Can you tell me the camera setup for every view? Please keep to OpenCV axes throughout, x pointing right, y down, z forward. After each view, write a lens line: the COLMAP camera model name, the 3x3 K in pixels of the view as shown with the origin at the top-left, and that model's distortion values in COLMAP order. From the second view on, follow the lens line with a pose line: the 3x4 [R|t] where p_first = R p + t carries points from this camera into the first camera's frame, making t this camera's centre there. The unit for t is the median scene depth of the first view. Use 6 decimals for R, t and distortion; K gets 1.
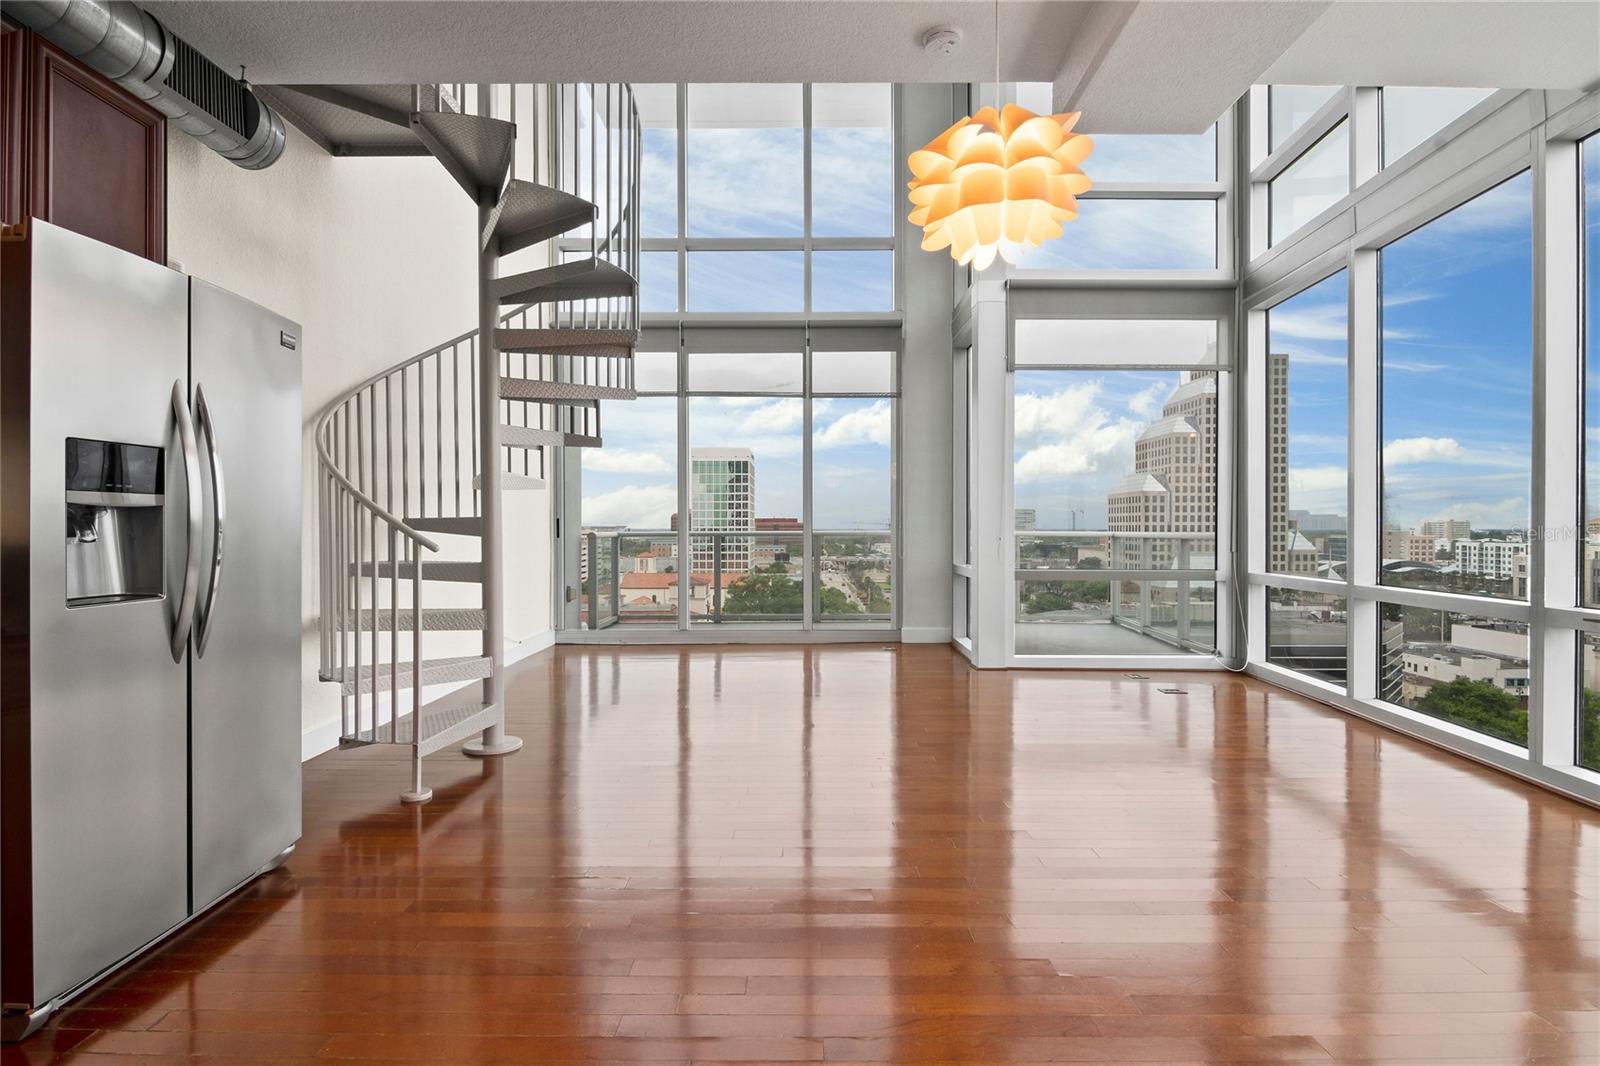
lens RADIAL K [[766.5, 0, 790.9], [0, 766.5, 534.1], [0, 0, 1]] dist [-0.001478, -0.005258]
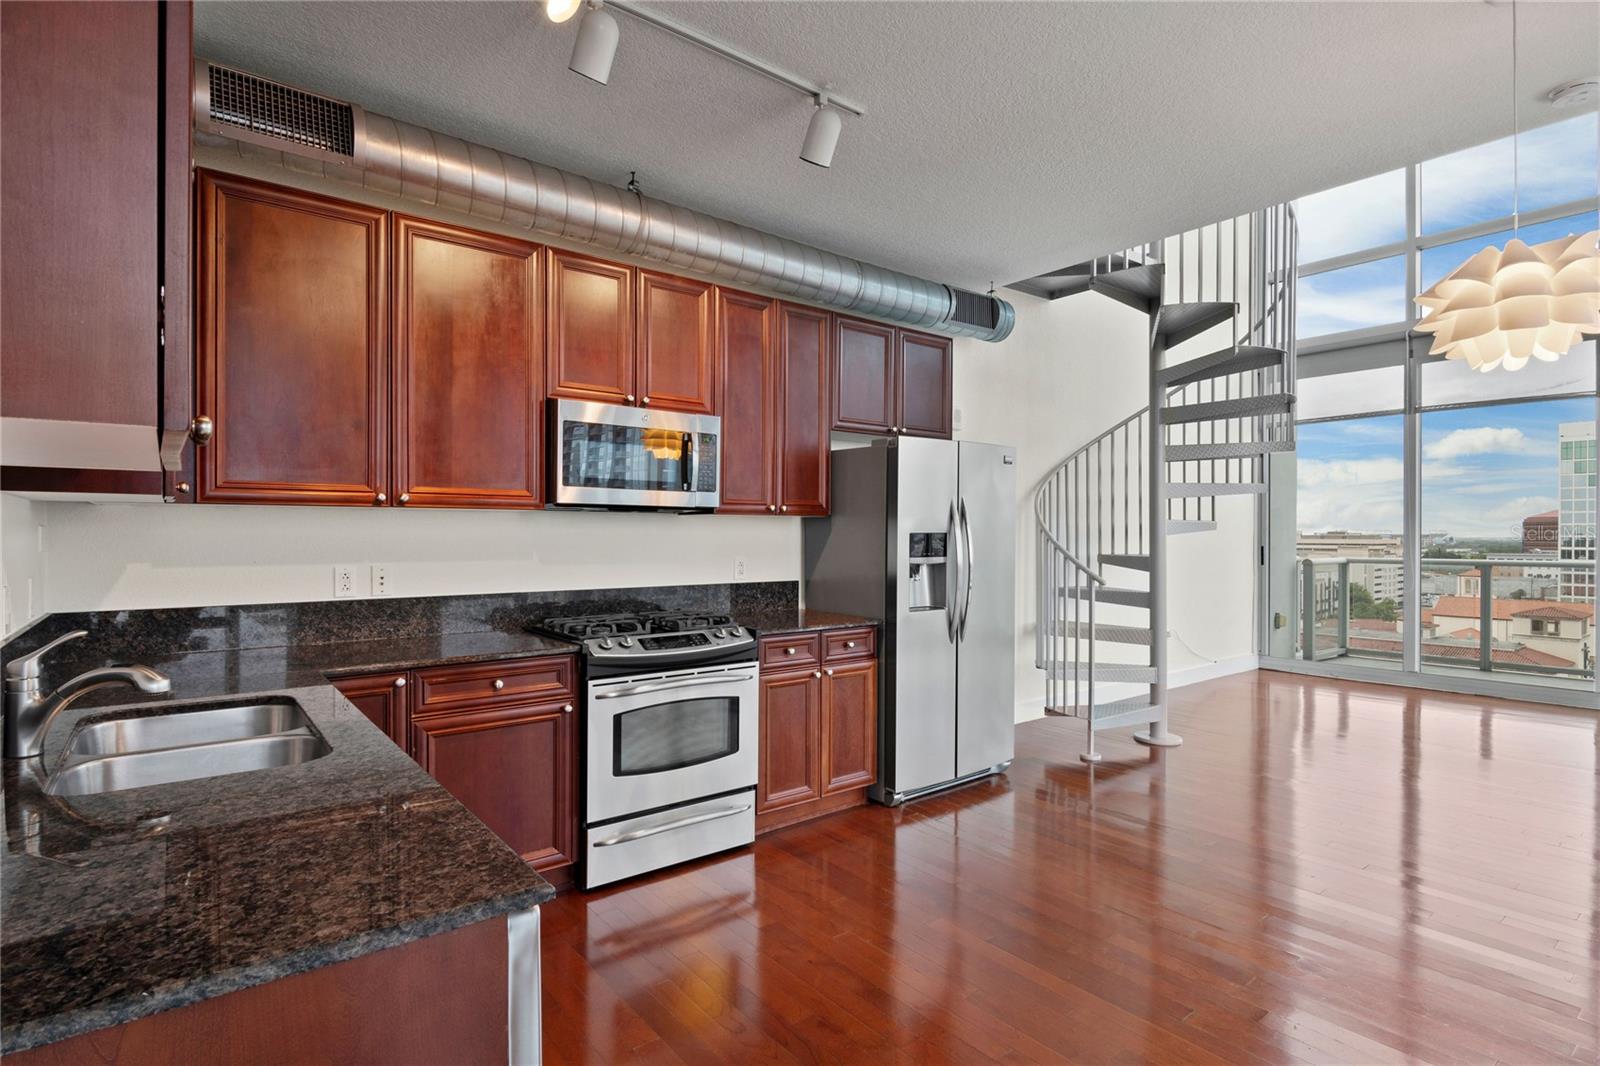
lens RADIAL K [[796.8, 0, 796.0], [0, 796.8, 534.8], [0, 0, 1]] dist [-0.006220, -0.001351]
pose [[0.621306, 0.001720, -0.783566, 0.265862], [-0.008834, 0.999949, -0.004809, -0.046859], [0.783518, 0.009910, 0.621290, -0.282376]]
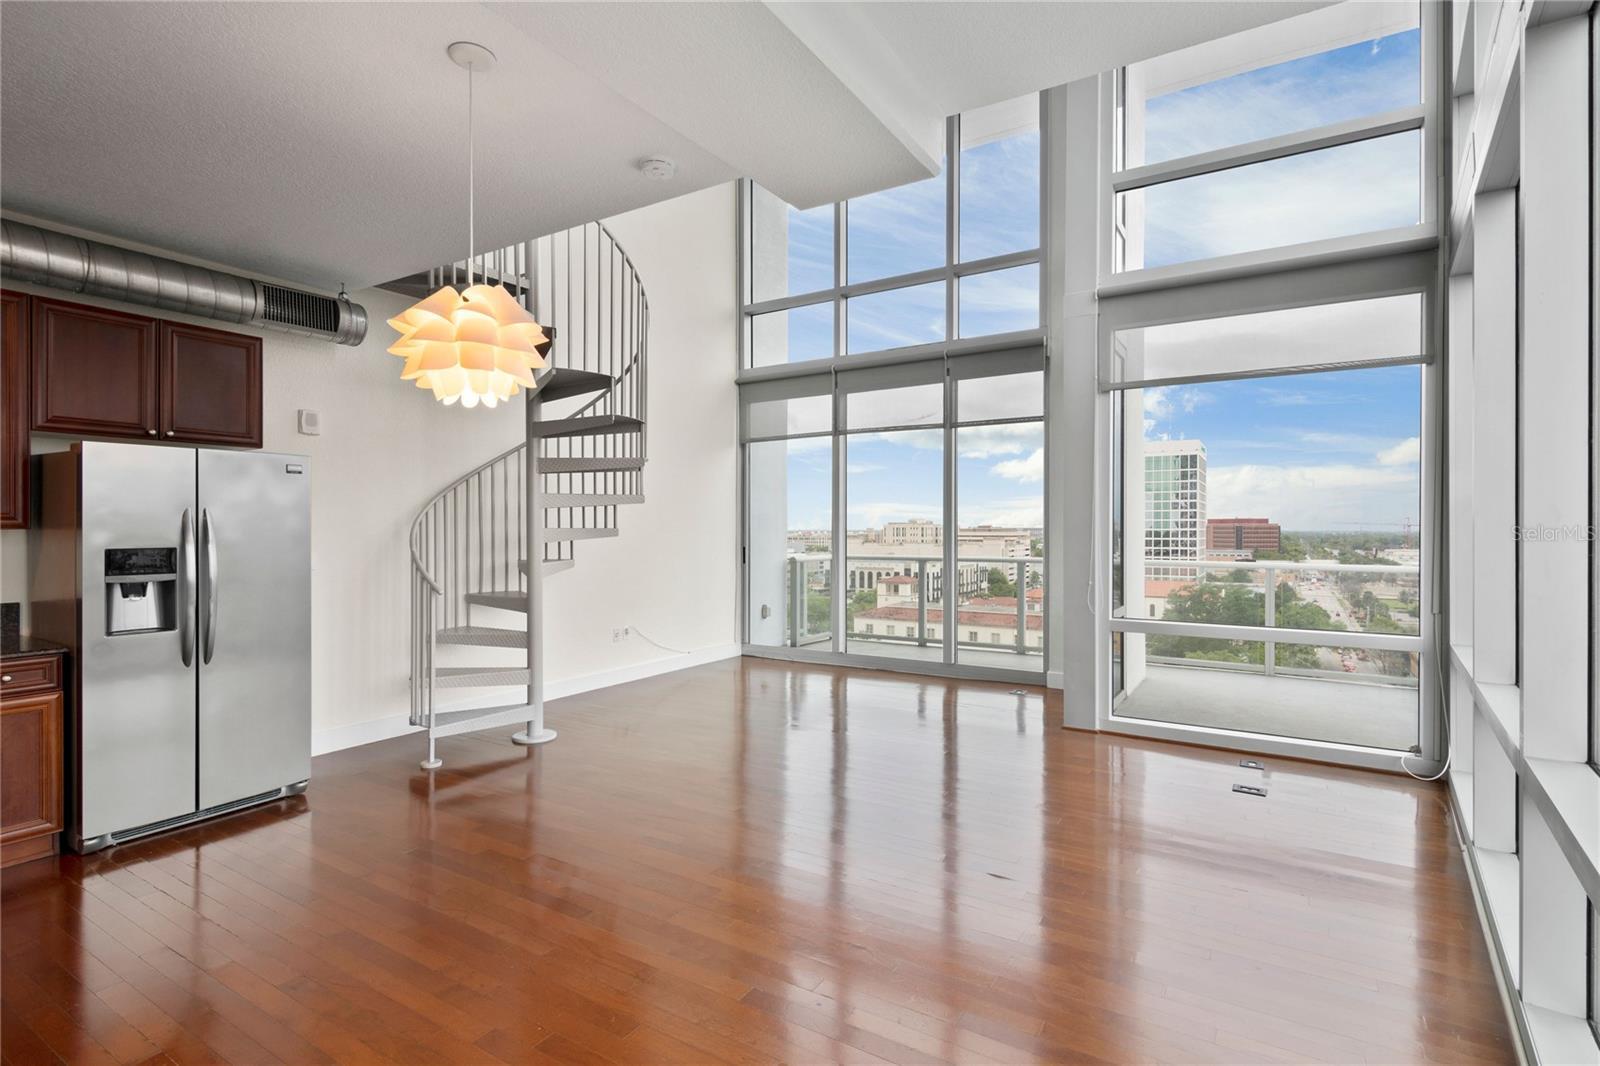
lens RADIAL K [[763.0, 0, 793.9], [0, 763.0, 532.6], [0, 0, 1]] dist [0.014348, -0.000557]
pose [[0.850908, 0.002334, -0.525309, 0.684453], [-0.004133, 0.999989, -0.002252, -0.074373], [0.525298, 0.004087, 0.850908, 0.107176]]
